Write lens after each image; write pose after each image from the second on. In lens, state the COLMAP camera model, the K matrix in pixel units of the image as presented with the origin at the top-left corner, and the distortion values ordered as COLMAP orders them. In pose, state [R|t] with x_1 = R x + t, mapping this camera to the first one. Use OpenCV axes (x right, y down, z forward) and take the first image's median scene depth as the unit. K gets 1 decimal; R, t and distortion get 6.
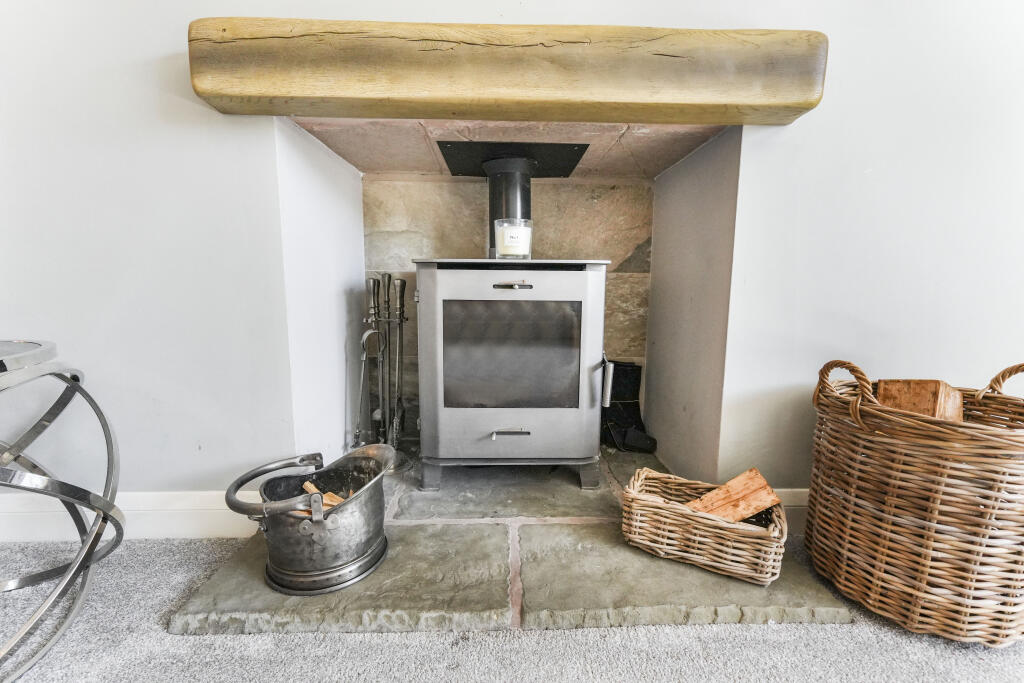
lens RADIAL K [[429.2, 0, 512.0], [0, 429.2, 341.5], [0, 0, 1]] dist [-0.000162, -0.000241]
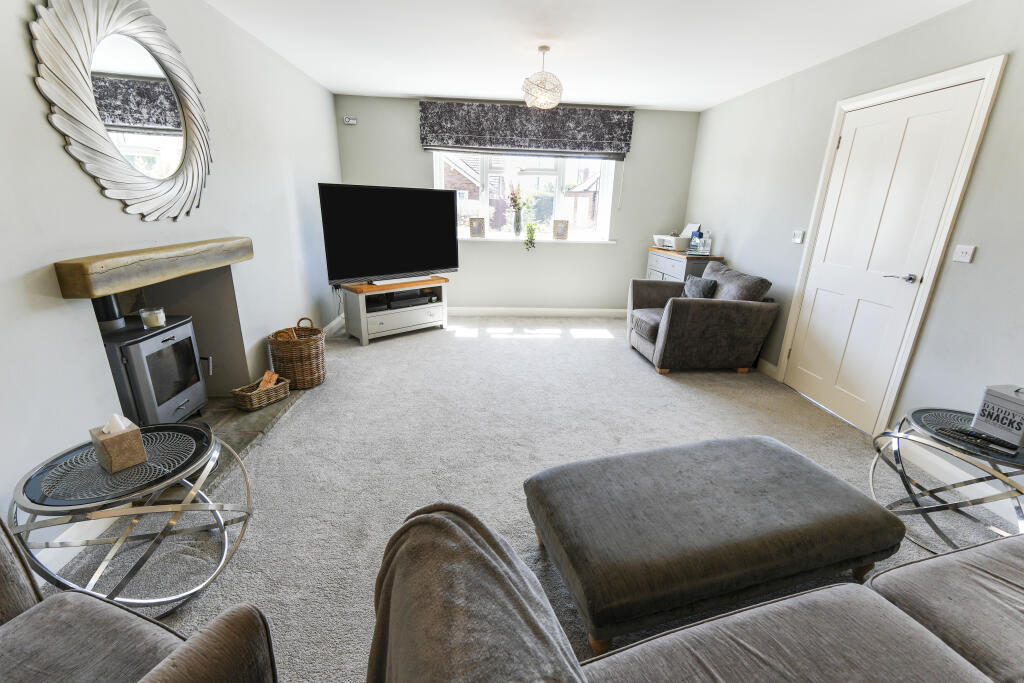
lens RADIAL K [[433.2, 0, 512.0], [0, 433.2, 341.5], [0, 0, 1]] dist [-0.001646, 0.000131]
pose [[-0.030591, -0.312555, 0.949407, -2.543131], [0.117553, 0.942134, 0.313949, -0.719008], [-0.992595, 0.121209, 0.007921, -0.867611]]
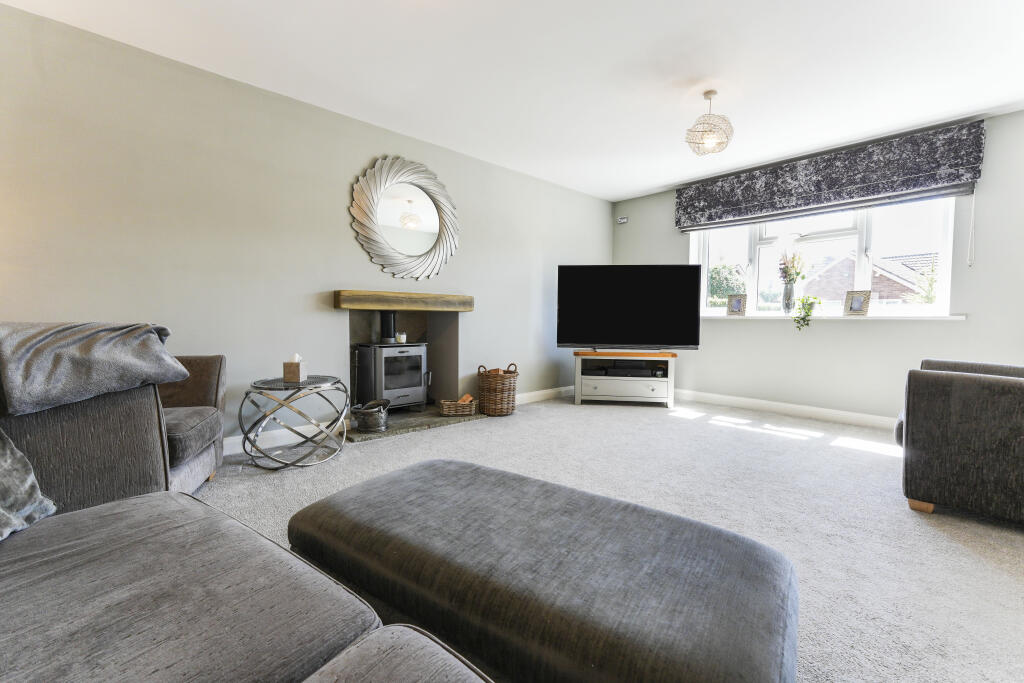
lens RADIAL K [[429.2, 0, 512.0], [0, 429.2, 341.5], [0, 0, 1]] dist [-0.000162, -0.000241]
pose [[0.765604, -0.031725, 0.642529, -1.859383], [0.088469, 0.994486, -0.056312, 0.069918], [-0.637199, 0.099957, 0.764189, -2.643531]]
